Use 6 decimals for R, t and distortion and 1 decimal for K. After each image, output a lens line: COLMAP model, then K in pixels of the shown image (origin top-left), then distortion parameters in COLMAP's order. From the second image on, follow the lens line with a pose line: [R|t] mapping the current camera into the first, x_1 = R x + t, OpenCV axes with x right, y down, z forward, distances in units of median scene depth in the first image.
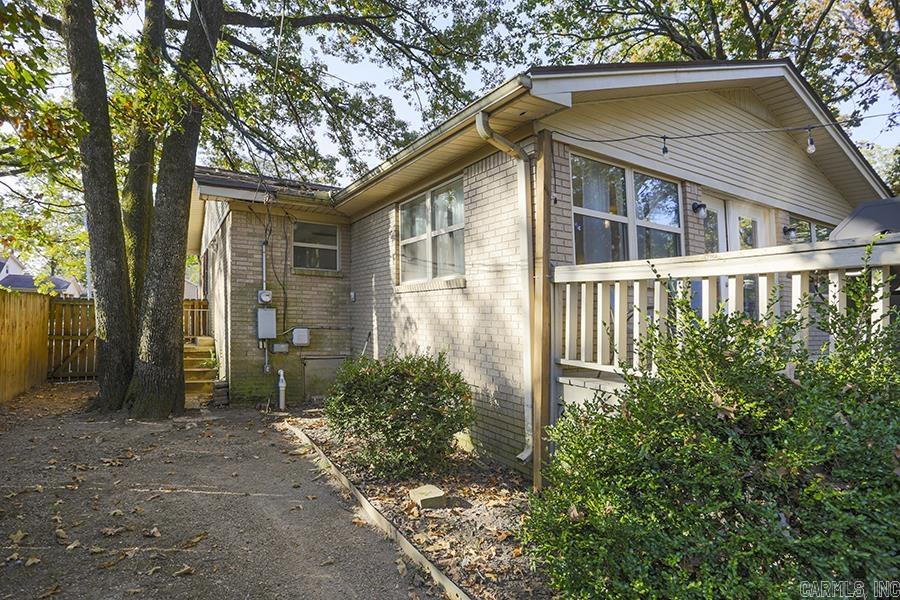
lens RADIAL K [[470.8, 0, 451.1], [0, 470.8, 326.2], [0, 0, 1]] dist [-0.000261, 0.001868]
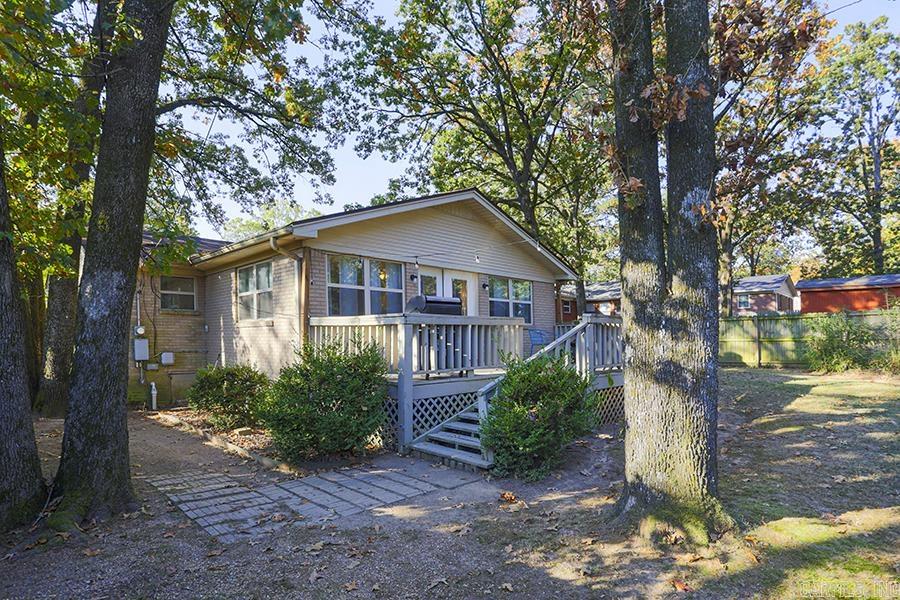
lens RADIAL K [[457.5, 0, 419.1], [0, 457.5, 343.3], [0, 0, 1]] dist [-0.000572, -0.000246]
pose [[0.976829, -0.021192, 0.212968, 0.127154], [0.023330, 0.999699, -0.007535, 0.004954], [-0.212744, 0.012329, 0.977030, -0.504179]]
